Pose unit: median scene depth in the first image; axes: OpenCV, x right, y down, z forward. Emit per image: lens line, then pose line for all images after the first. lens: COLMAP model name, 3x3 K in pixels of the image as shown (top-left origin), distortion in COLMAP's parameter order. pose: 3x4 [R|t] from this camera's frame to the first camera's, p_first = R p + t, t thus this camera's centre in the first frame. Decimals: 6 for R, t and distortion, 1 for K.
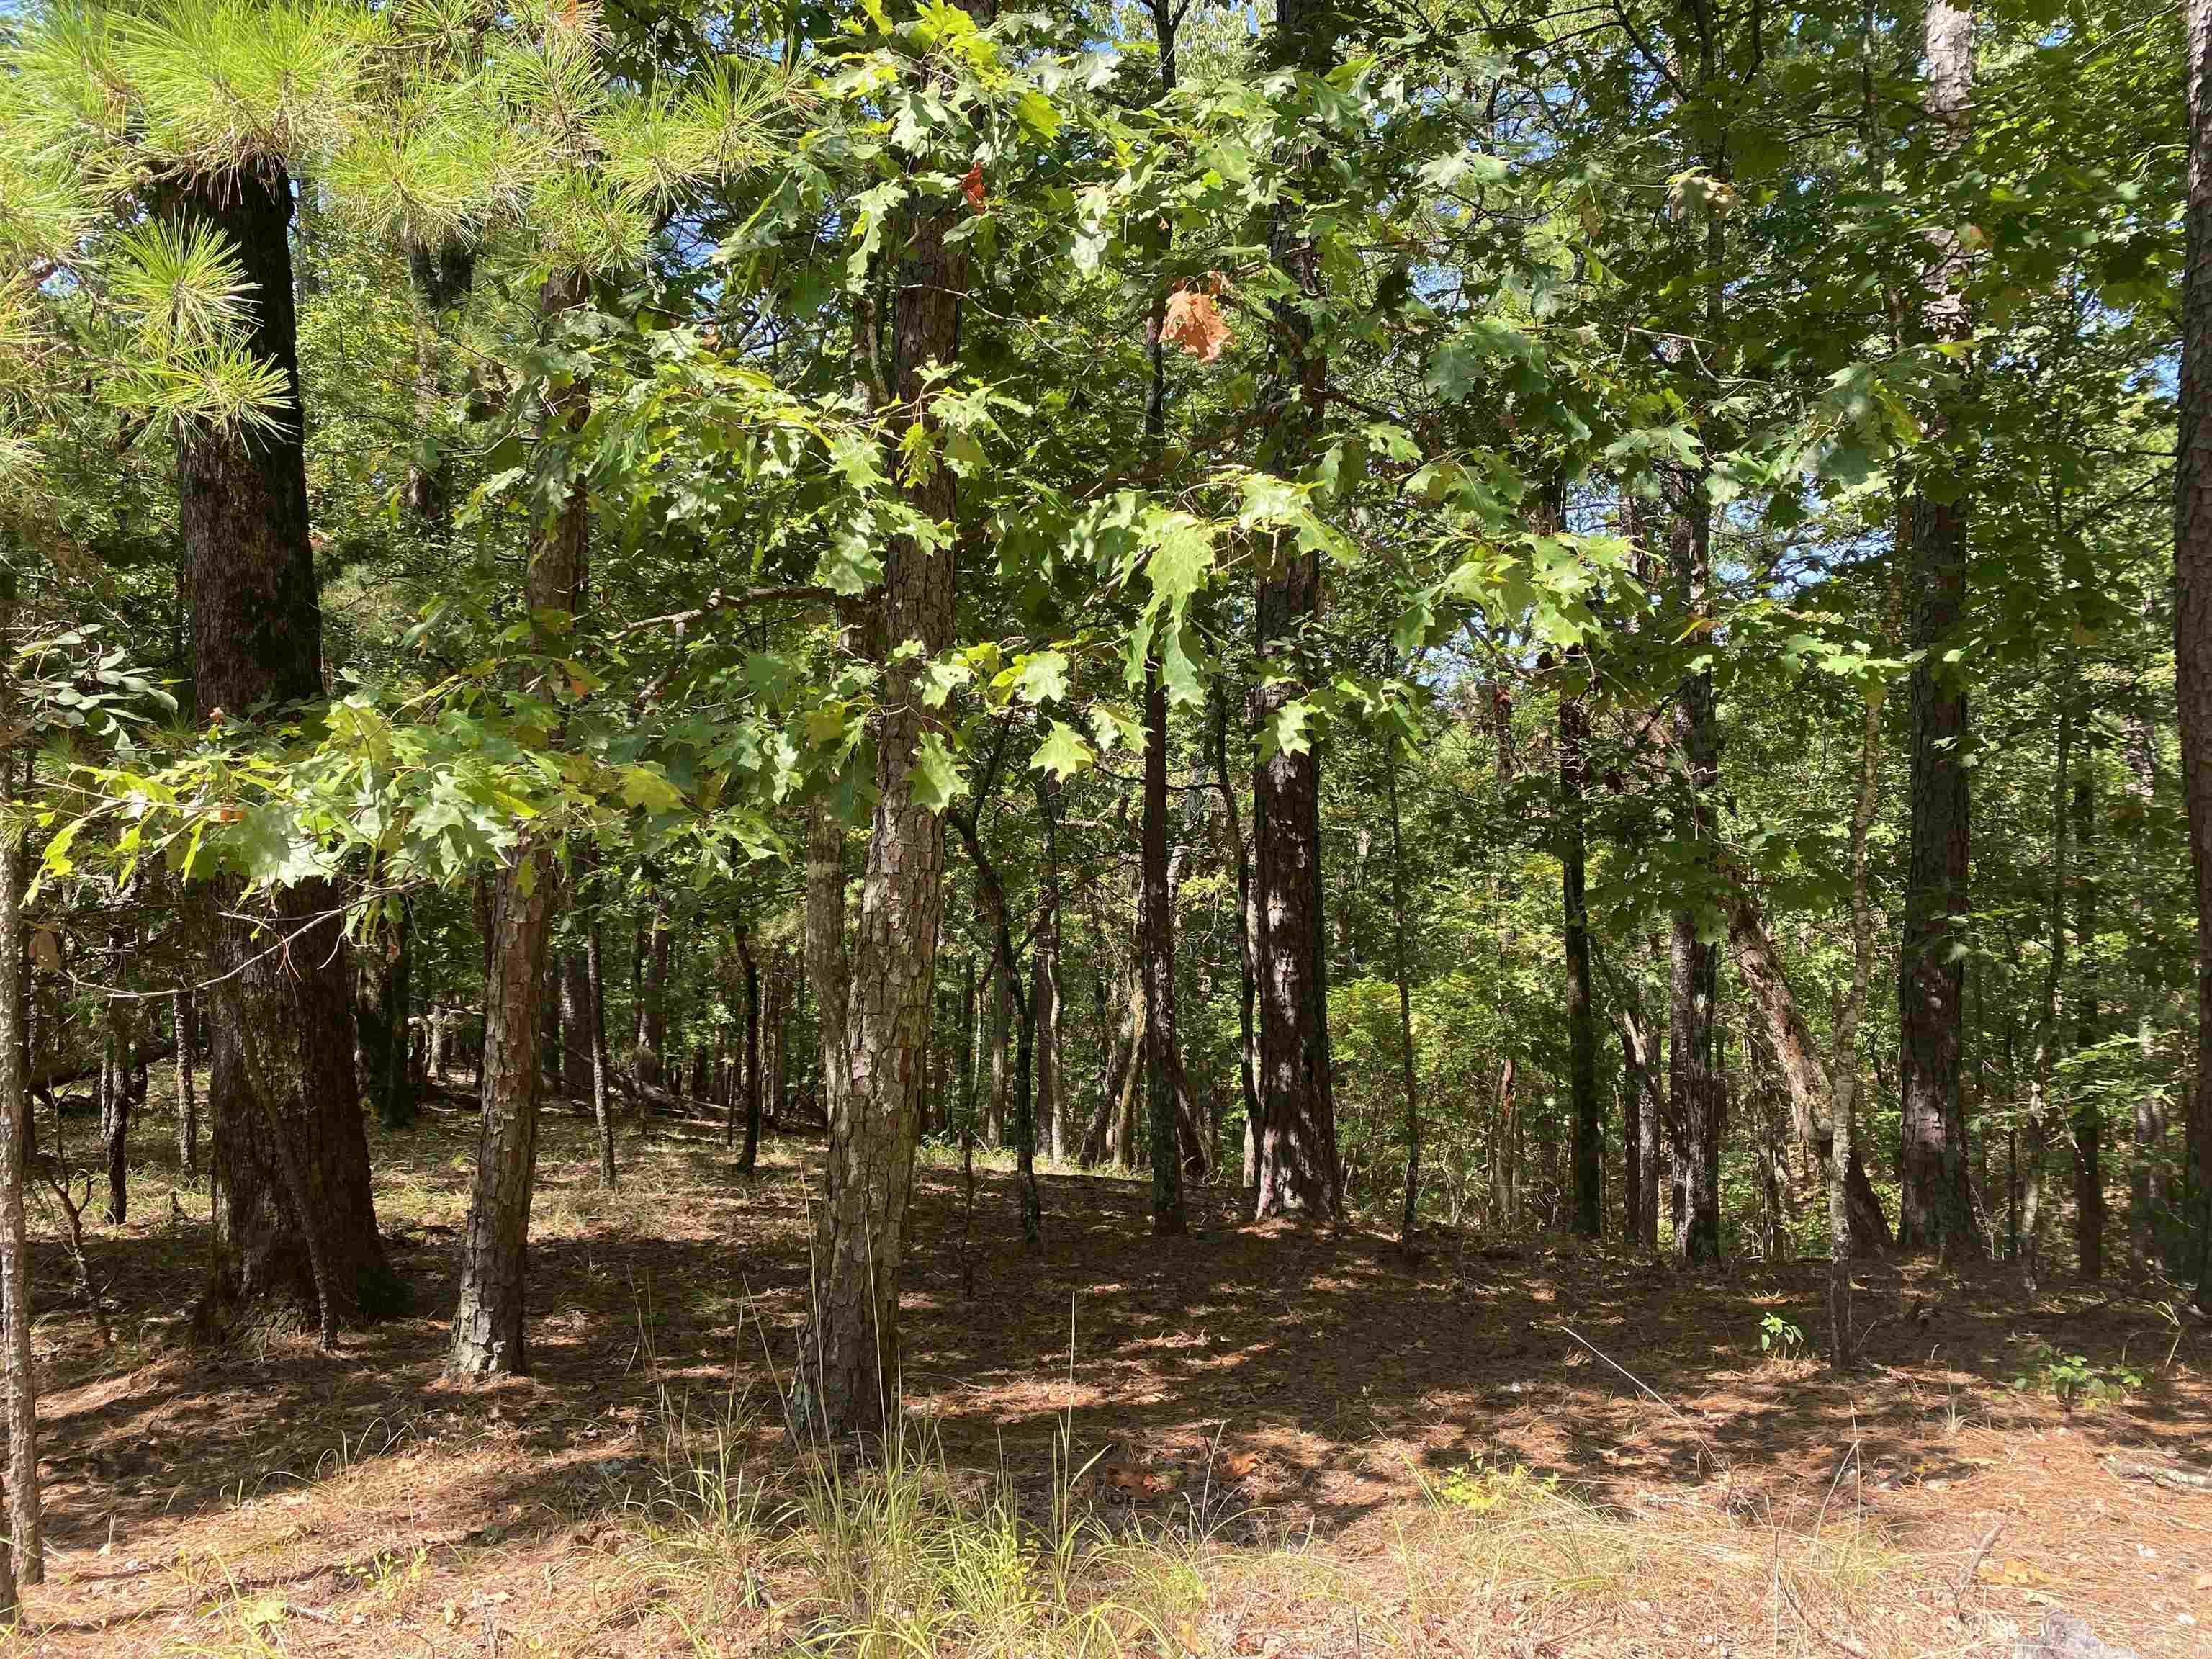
lens RADIAL K [[1683.9, 0, 1106.0], [0, 1683.9, 829.5], [0, 0, 1]] dist [0.031213, 0.000346]
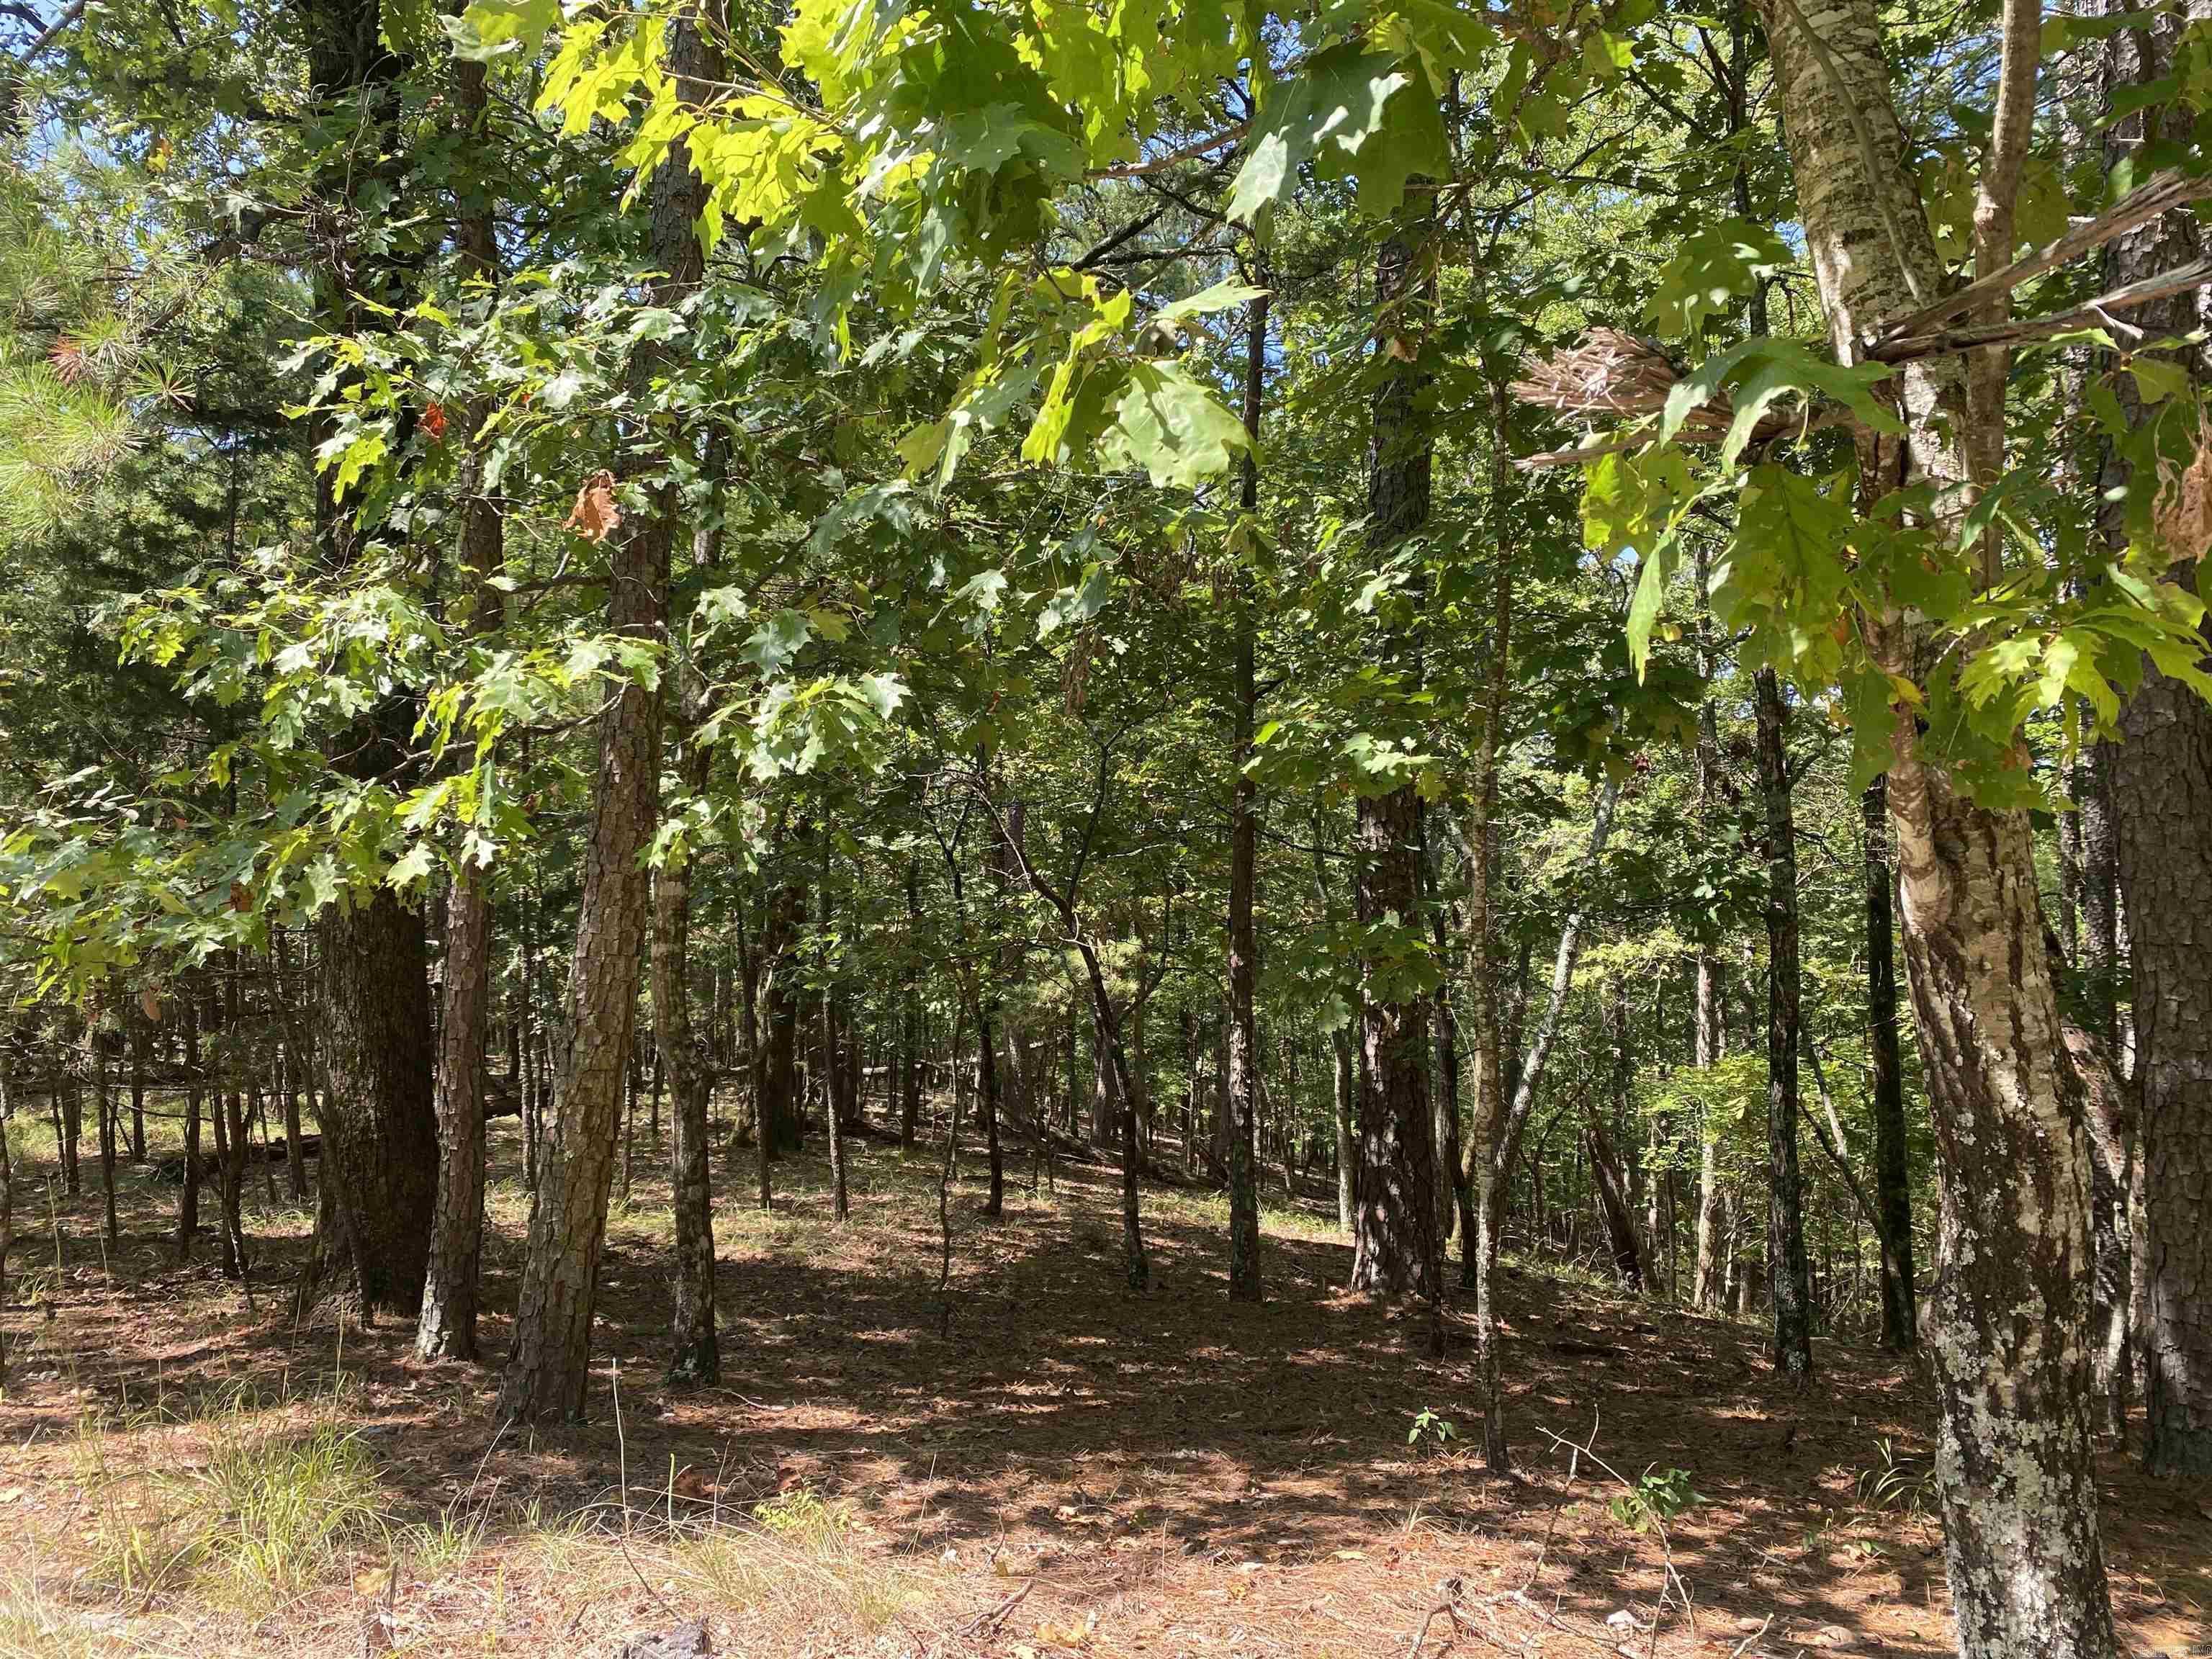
lens RADIAL K [[1683.9, 0, 1106.0], [0, 1683.9, 829.5], [0, 0, 1]] dist [0.031213, 0.000346]
pose [[0.938748, -0.013692, -0.344332, 0.518944], [0.002997, 0.999497, -0.031571, -0.021343], [0.344591, 0.028605, 0.938317, -0.000620]]
